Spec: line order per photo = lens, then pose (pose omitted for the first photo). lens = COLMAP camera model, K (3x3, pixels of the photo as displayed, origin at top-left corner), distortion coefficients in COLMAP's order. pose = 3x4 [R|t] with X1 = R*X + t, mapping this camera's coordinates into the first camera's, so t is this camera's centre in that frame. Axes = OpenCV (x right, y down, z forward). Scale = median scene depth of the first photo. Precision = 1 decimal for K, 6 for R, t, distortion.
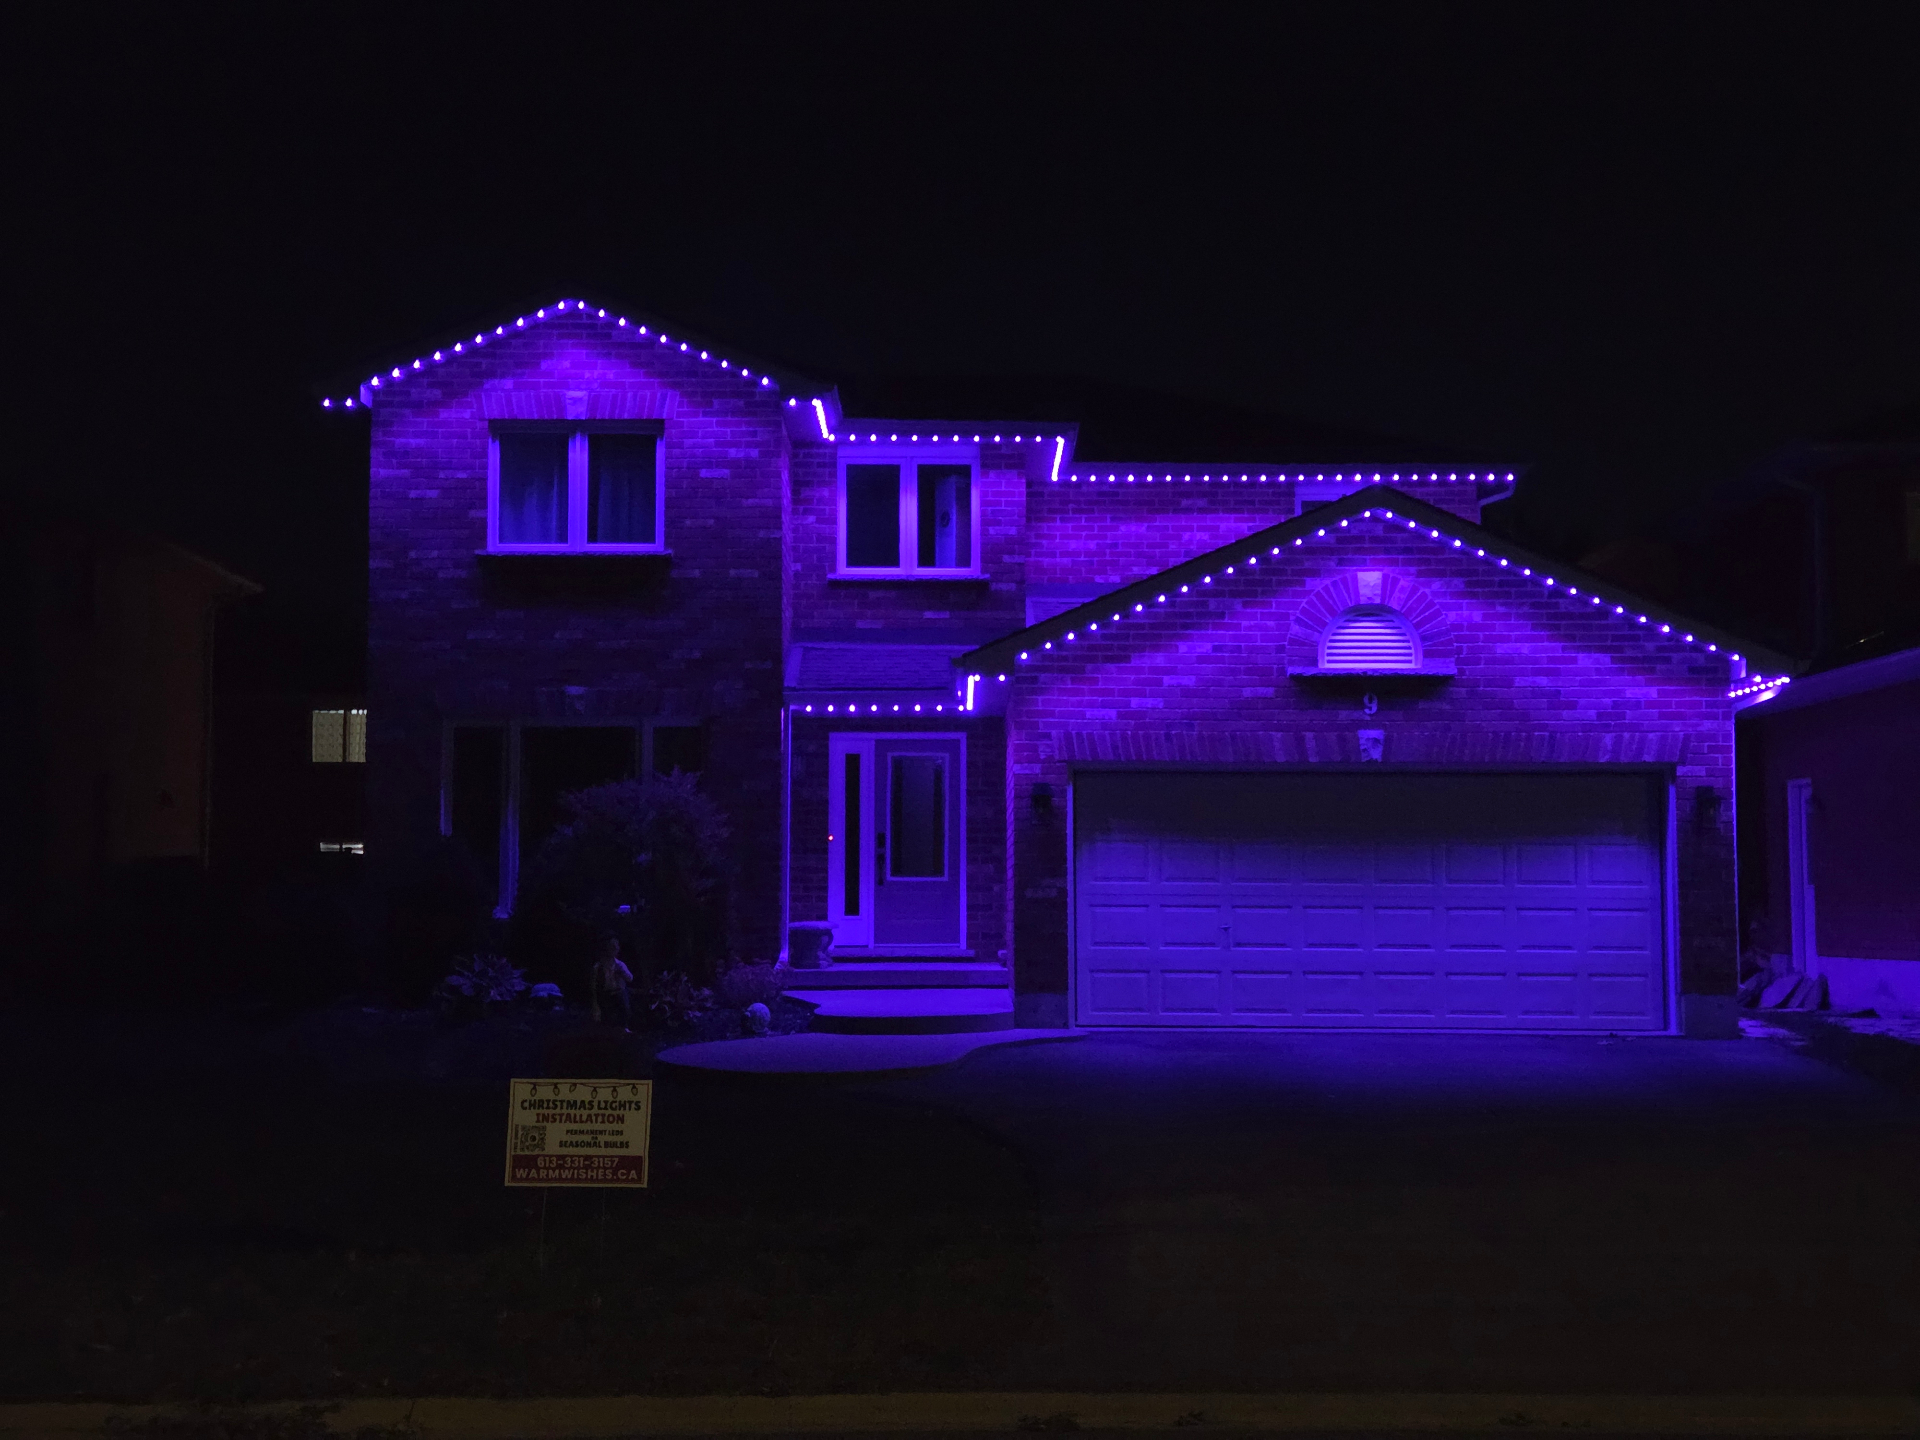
lens RADIAL K [[2544.1, 0, 1020.5], [0, 2544.1, 705.2], [0, 0, 1]] dist [0.173637, -0.539481]
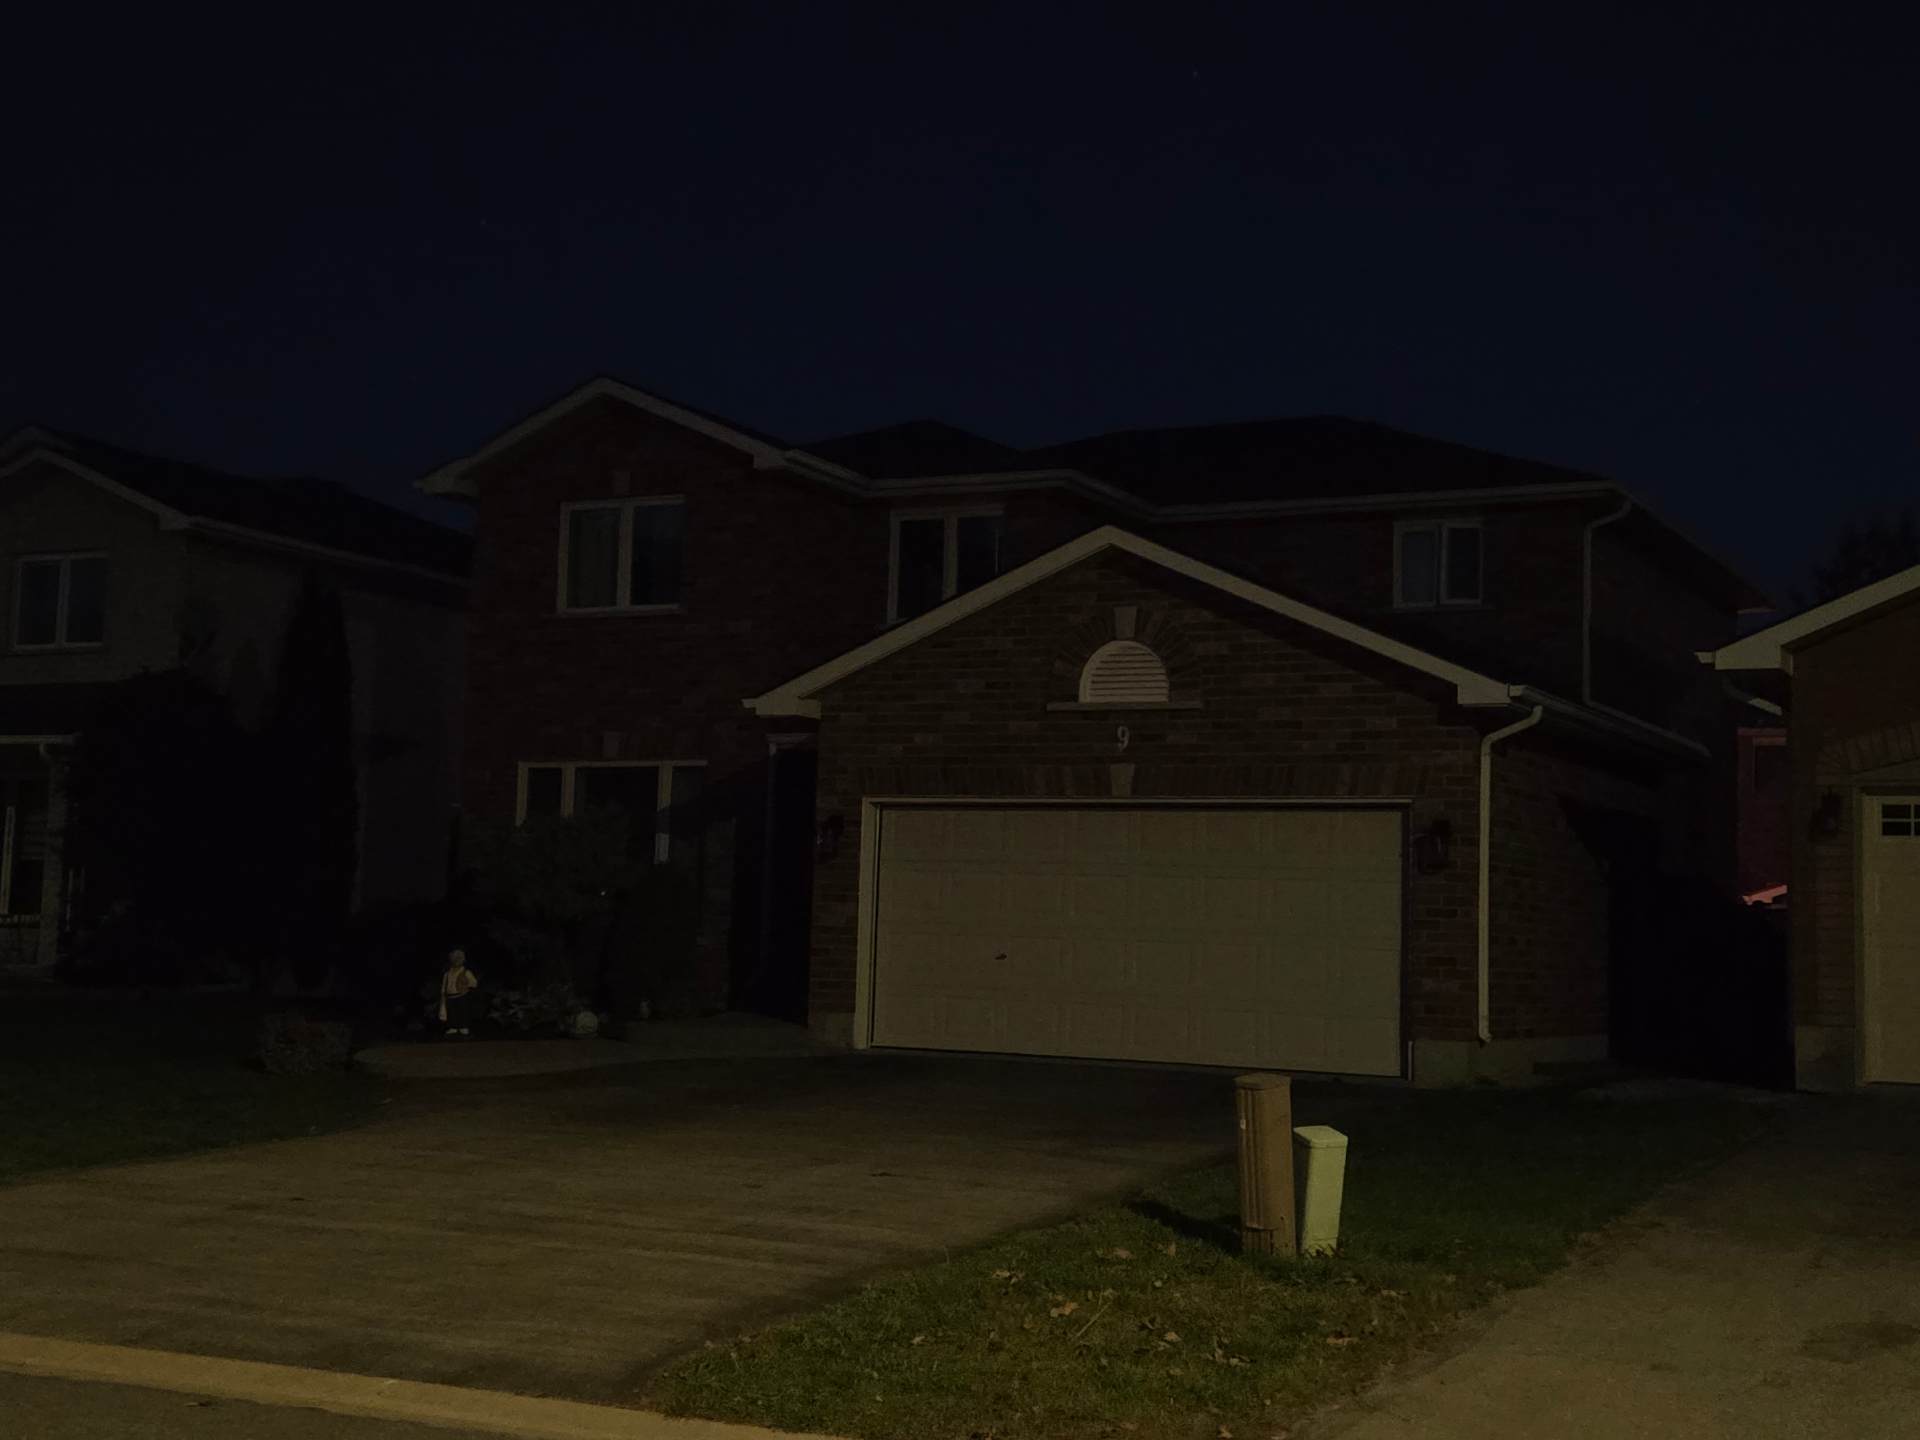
lens RADIAL K [[2544.1, 0, 1020.5], [0, 2544.1, 705.2], [0, 0, 1]] dist [0.173637, -0.539481]
pose [[0.883192, -0.017489, -0.468686, 0.569900], [0.006909, 0.999681, -0.024284, 0.010834], [0.468961, 0.018209, 0.883031, 0.093708]]
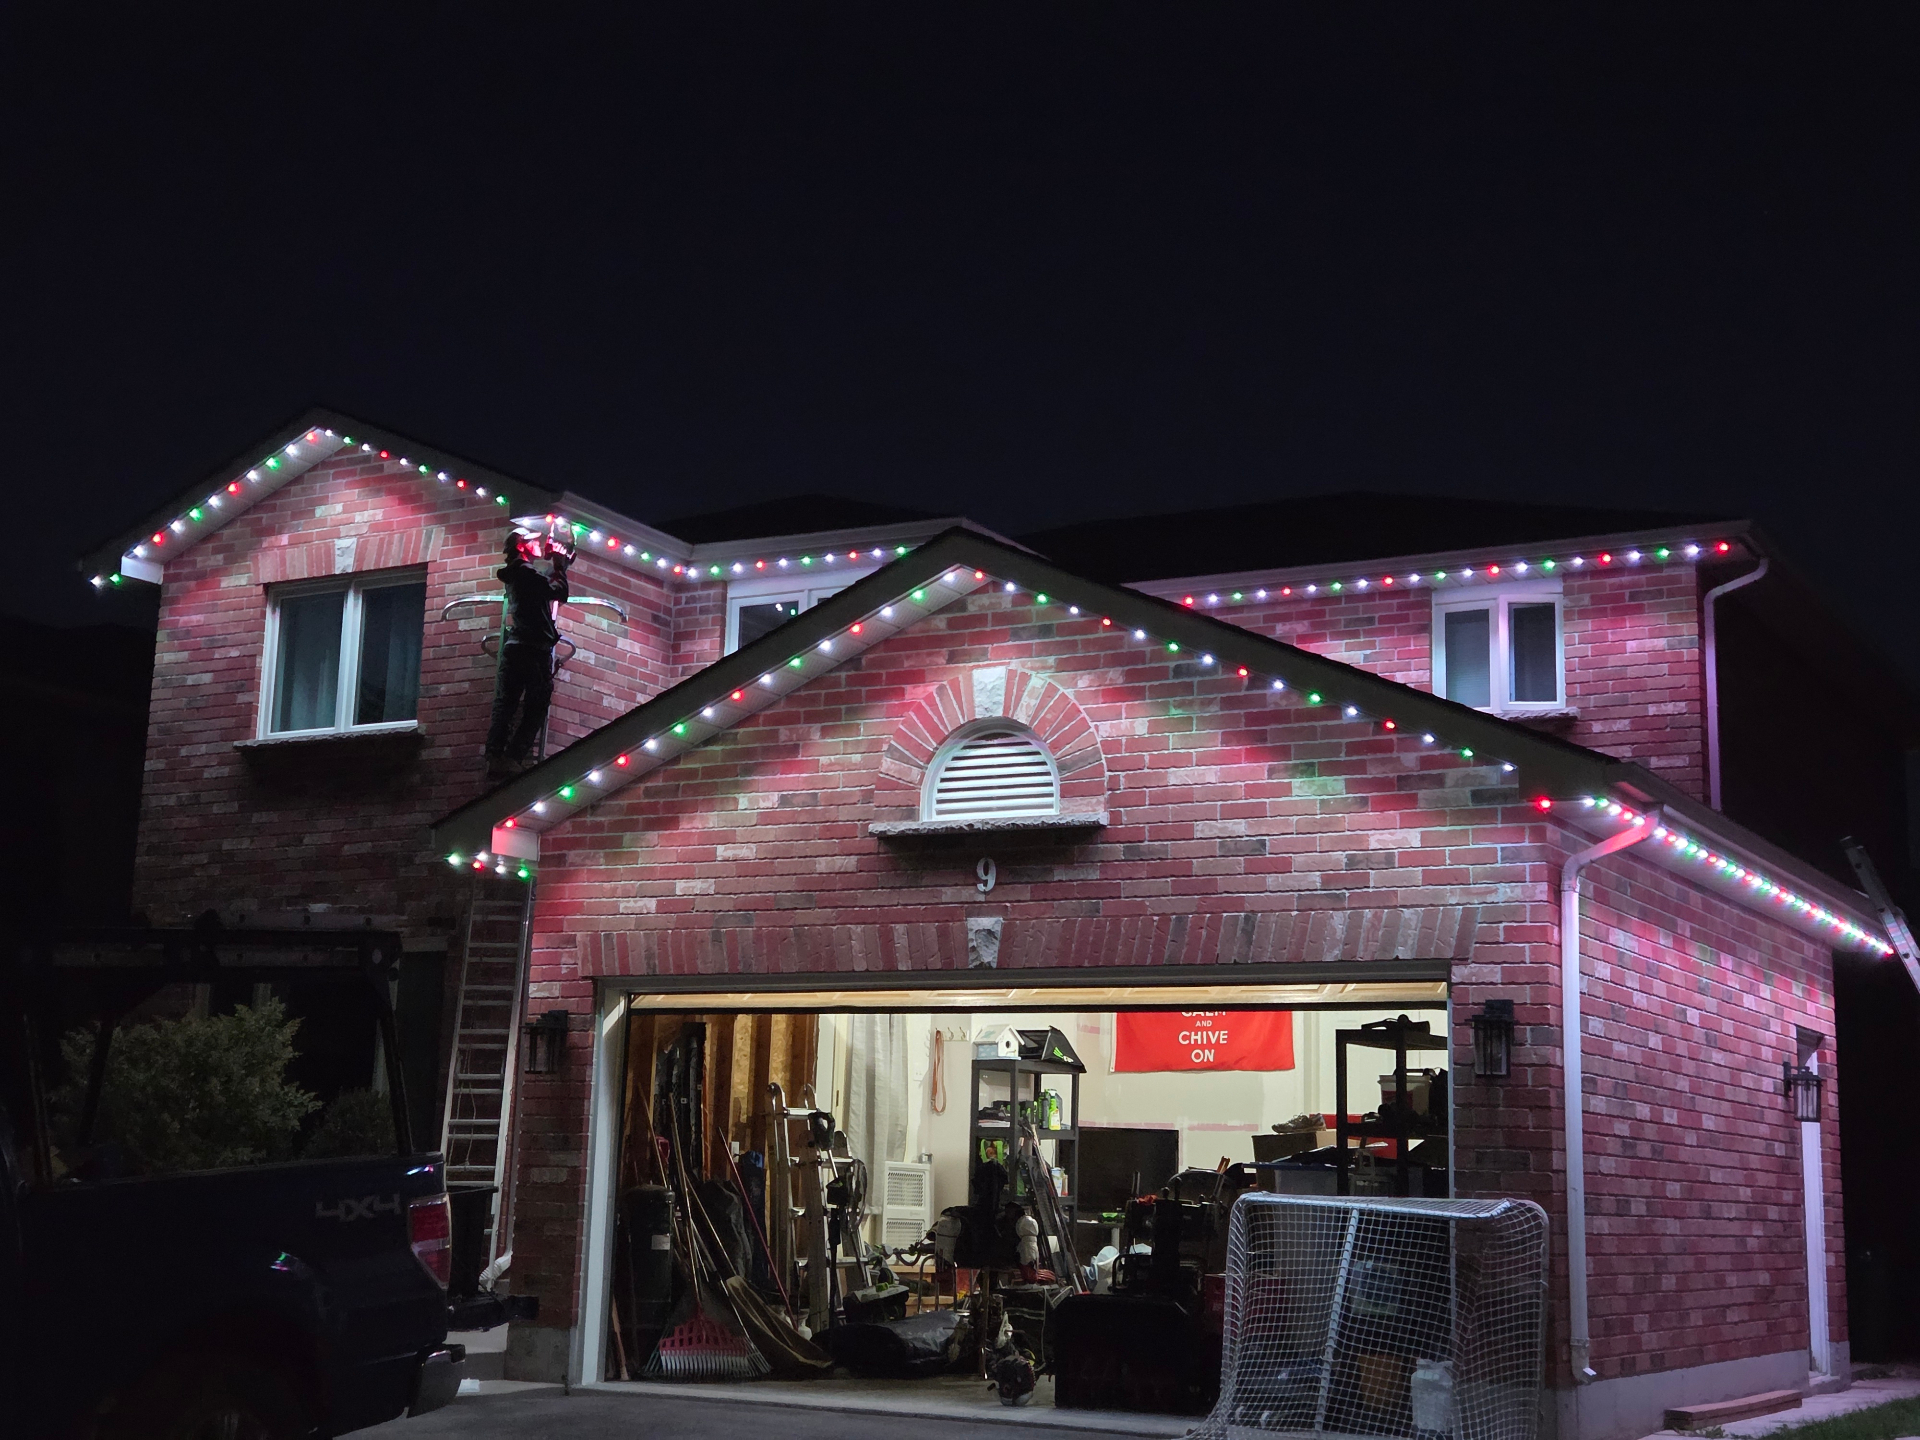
lens RADIAL K [[2544.1, 0, 1020.5], [0, 2544.1, 705.2], [0, 0, 1]] dist [0.173637, -0.539481]
pose [[0.867122, -0.071323, -0.492963, 0.455271], [0.014327, 0.992857, -0.118448, 0.032133], [0.497889, 0.095646, 0.861950, 0.457086]]
